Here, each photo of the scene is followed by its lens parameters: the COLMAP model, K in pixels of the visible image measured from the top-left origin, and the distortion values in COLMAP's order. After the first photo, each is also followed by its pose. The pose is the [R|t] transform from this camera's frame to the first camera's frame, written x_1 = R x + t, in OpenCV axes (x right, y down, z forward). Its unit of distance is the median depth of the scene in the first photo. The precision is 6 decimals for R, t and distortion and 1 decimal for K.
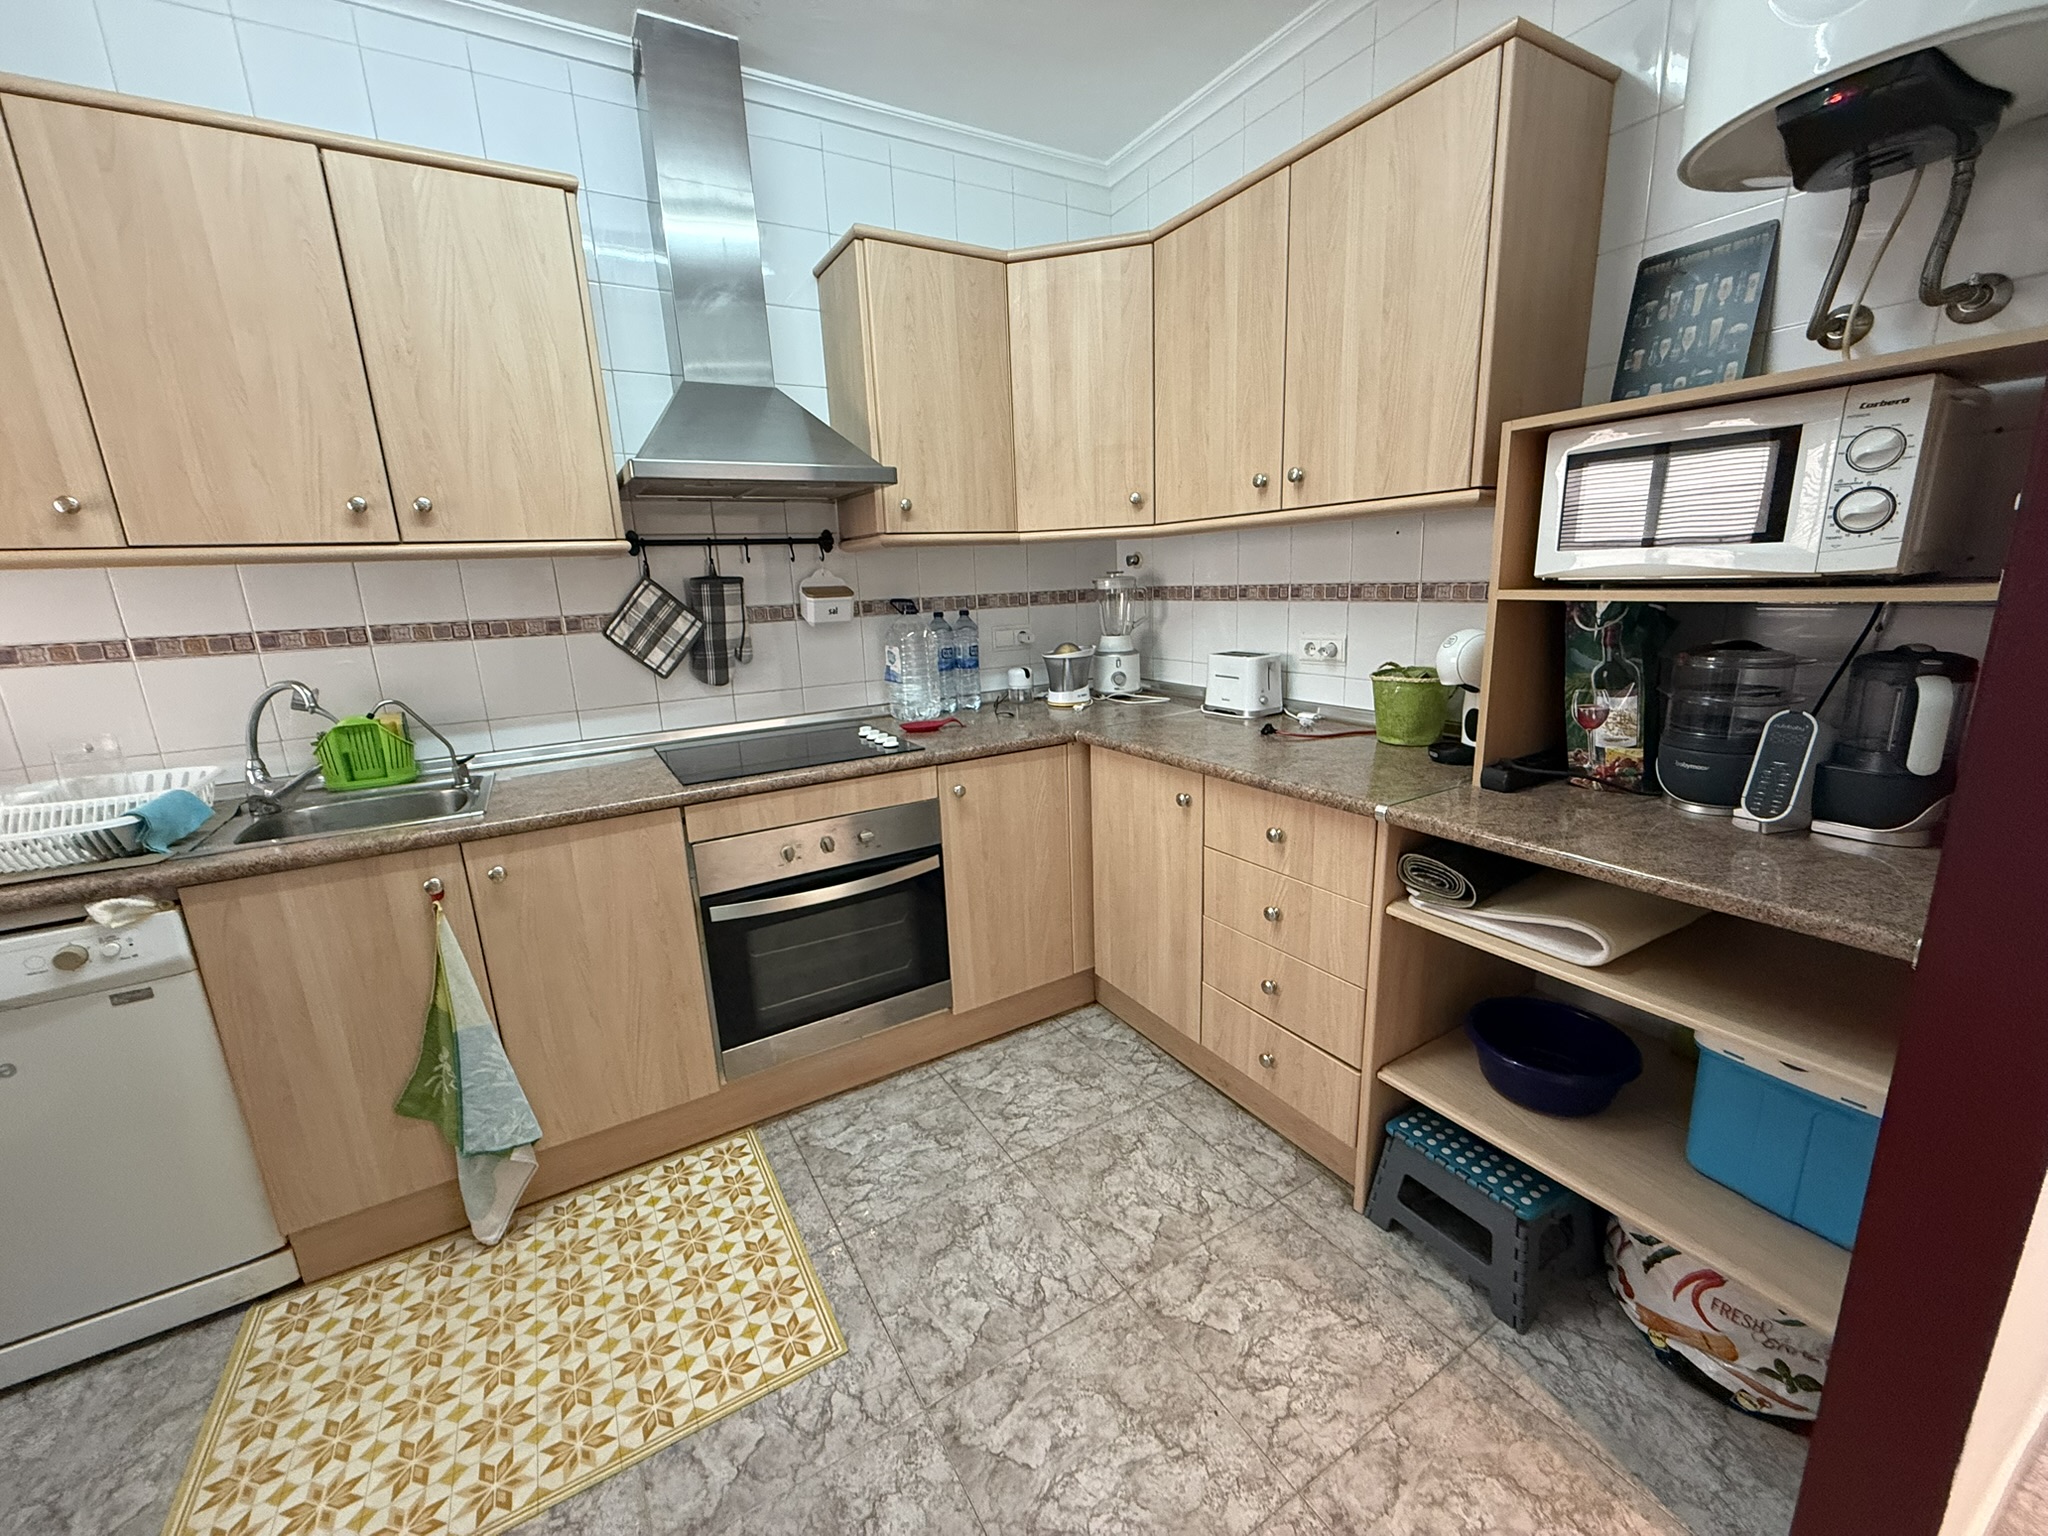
lens RADIAL K [[831.4, 0, 1024.0], [0, 831.4, 768.0], [0, 0, 1]] dist [0.012200, 0.000378]
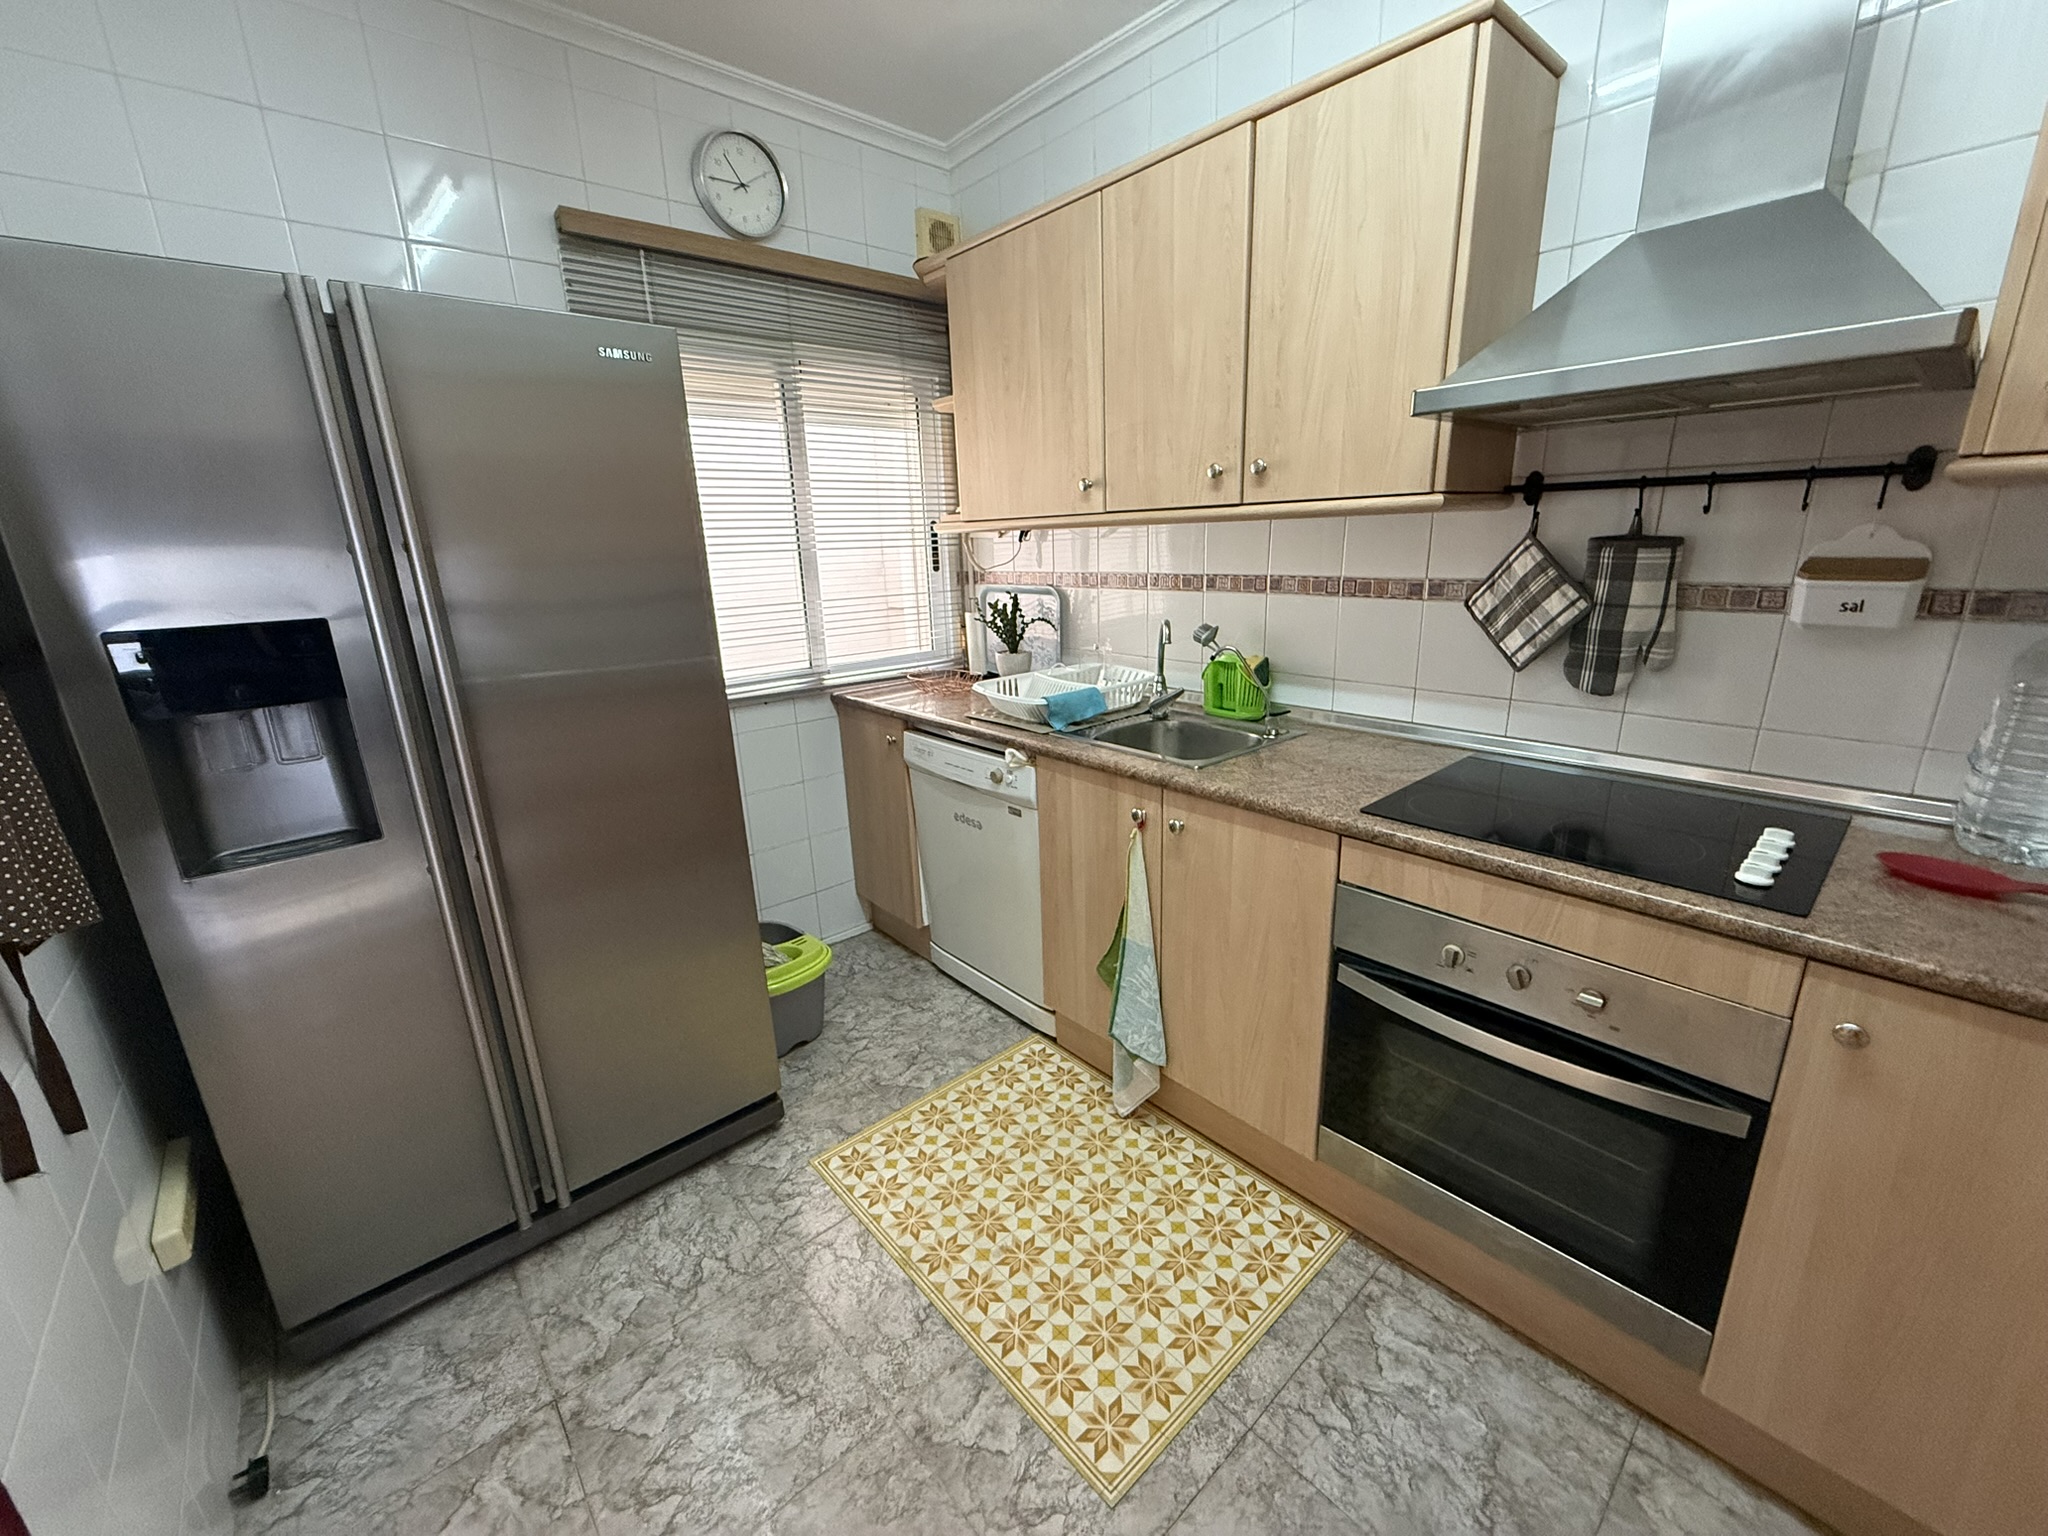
lens RADIAL K [[819.1, 0, 1024.0], [0, 819.1, 768.0], [0, 0, 1]] dist [0.001612, 0.000038]
pose [[0.181630, 0.303436, -0.935381, 0.241403], [-0.202491, 0.942358, 0.266380, -0.152774], [0.962293, 0.141024, 0.232604, 0.475402]]
